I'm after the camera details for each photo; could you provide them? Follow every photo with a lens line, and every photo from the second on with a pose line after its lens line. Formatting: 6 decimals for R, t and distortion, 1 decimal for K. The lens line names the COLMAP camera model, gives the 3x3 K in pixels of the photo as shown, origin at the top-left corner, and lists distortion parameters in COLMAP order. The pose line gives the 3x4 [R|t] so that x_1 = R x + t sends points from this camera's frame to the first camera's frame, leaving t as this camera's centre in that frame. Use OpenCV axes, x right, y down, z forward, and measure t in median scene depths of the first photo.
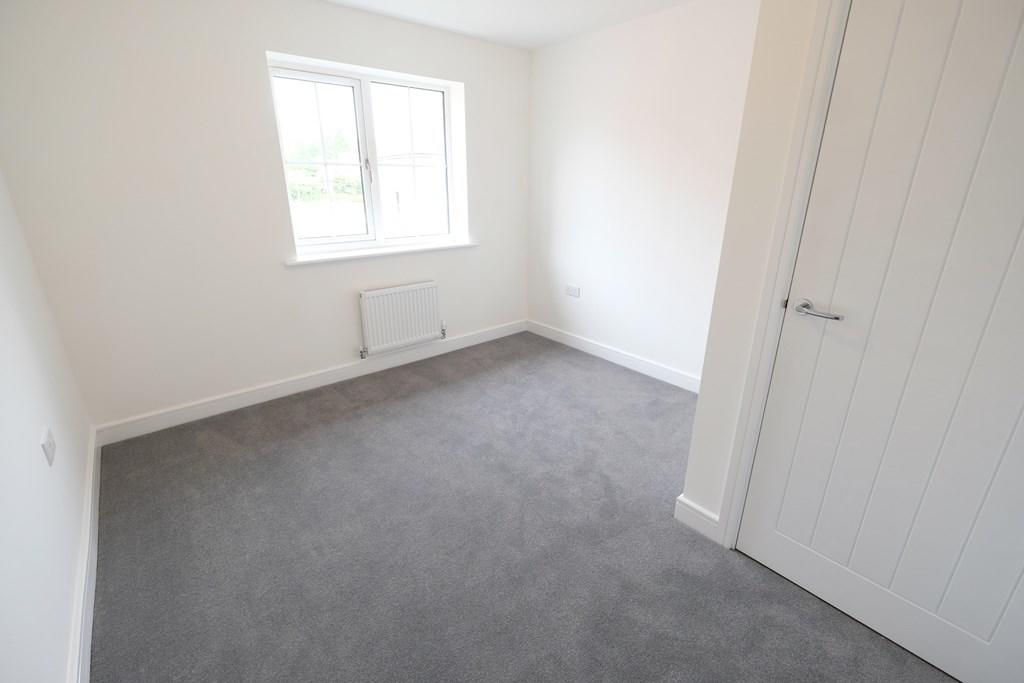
lens RADIAL K [[445.4, 0, 513.1], [0, 445.4, 336.7], [0, 0, 1]] dist [-0.001713, -0.000170]
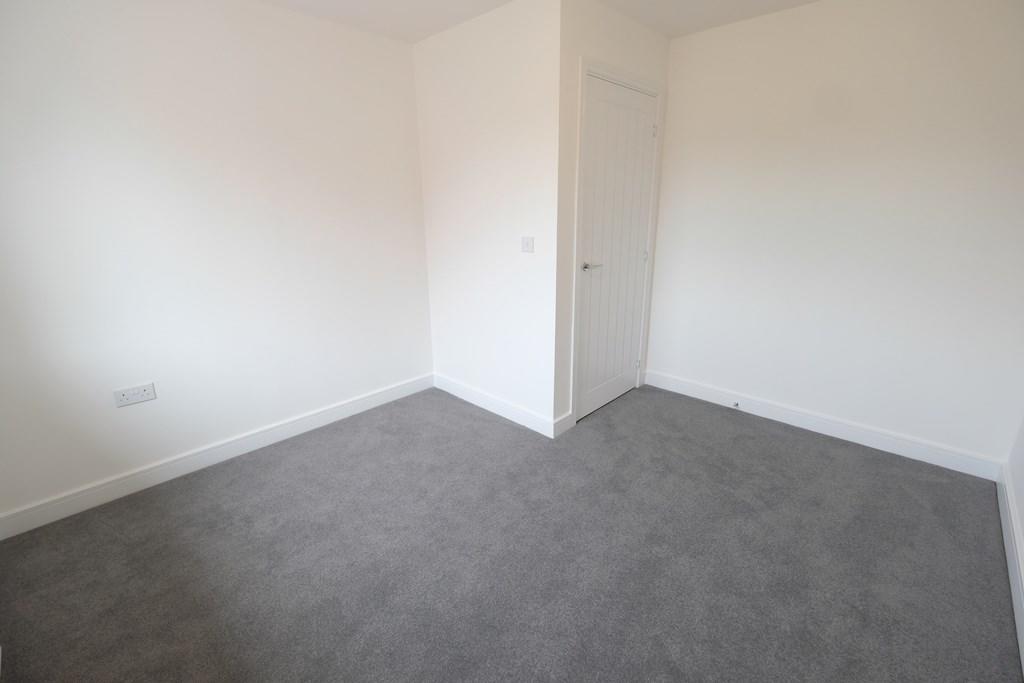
lens RADIAL K [[445.4, 0, 513.1], [0, 445.4, 336.7], [0, 0, 1]] dist [-0.001713, -0.000170]
pose [[-0.118750, -0.283832, 0.951493, -0.442433], [0.334352, 0.890879, 0.307479, -0.180881], [-0.934937, 0.354646, -0.010892, 0.516745]]
